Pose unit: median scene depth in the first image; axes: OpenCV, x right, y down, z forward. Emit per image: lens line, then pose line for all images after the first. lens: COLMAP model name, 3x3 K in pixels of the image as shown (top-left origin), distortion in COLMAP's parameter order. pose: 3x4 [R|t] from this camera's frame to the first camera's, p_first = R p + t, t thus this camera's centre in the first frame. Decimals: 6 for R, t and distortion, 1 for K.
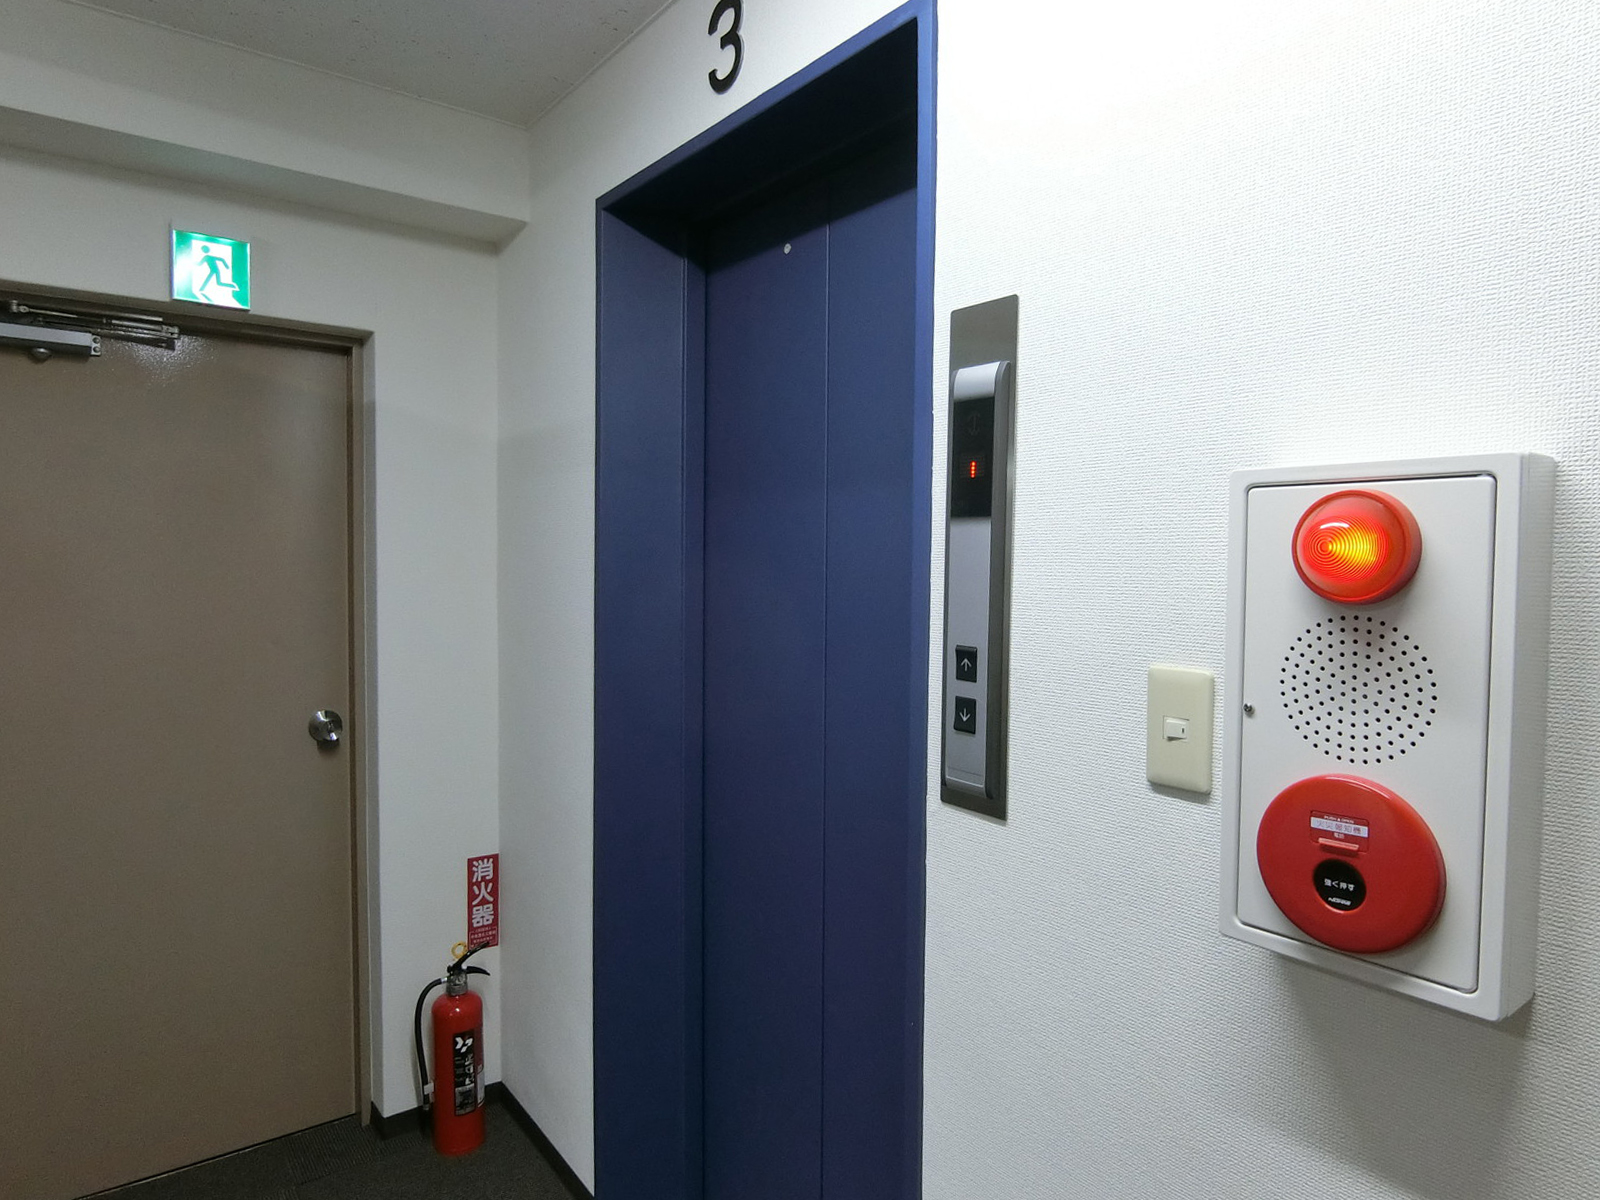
lens RADIAL K [[998.5, 0, 798.1], [0, 998.5, 607.3], [0, 0, 1]] dist [0.000767, -0.001172]
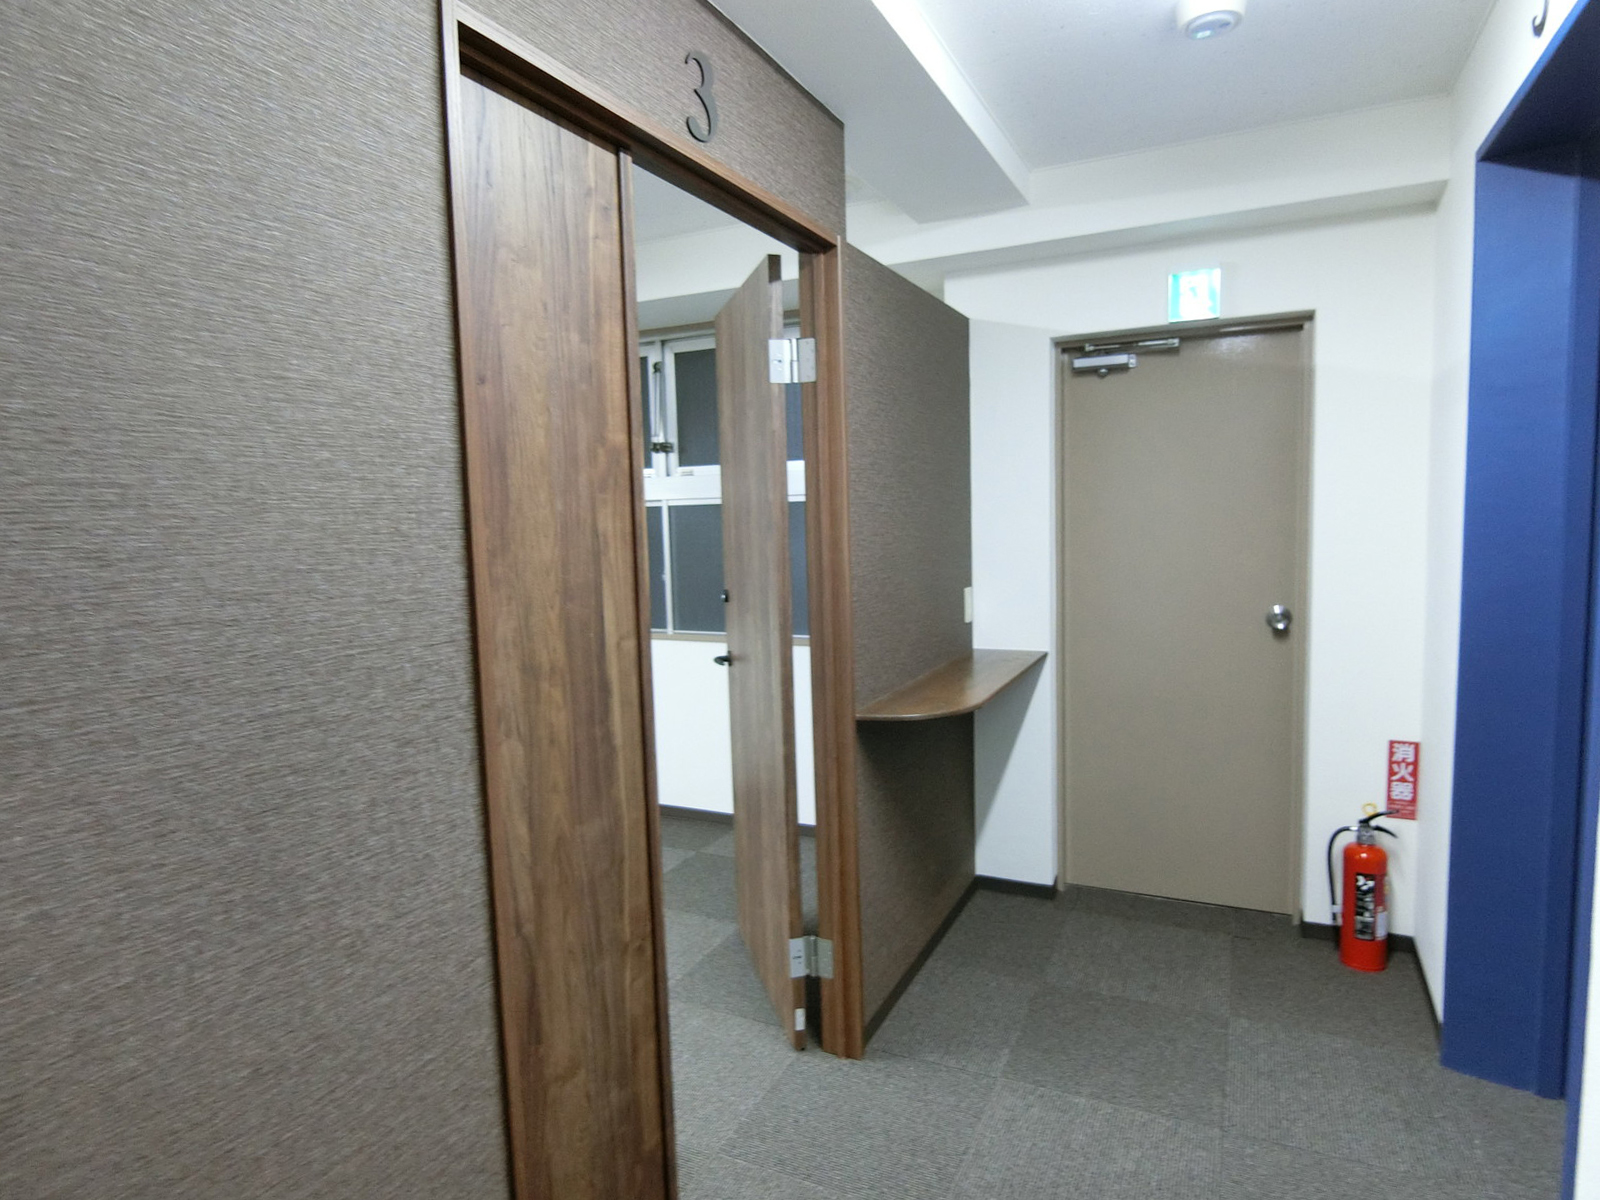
lens RADIAL K [[915.1, 0, 798.7], [0, 915.1, 600.8], [0, 0, 1]] dist [0.005440, 0.001196]
pose [[0.466288, 0.055776, -0.882873, 0.311155], [-0.007570, 0.998225, 0.059066, 0.030006], [0.884601, -0.020859, 0.465882, -0.129078]]
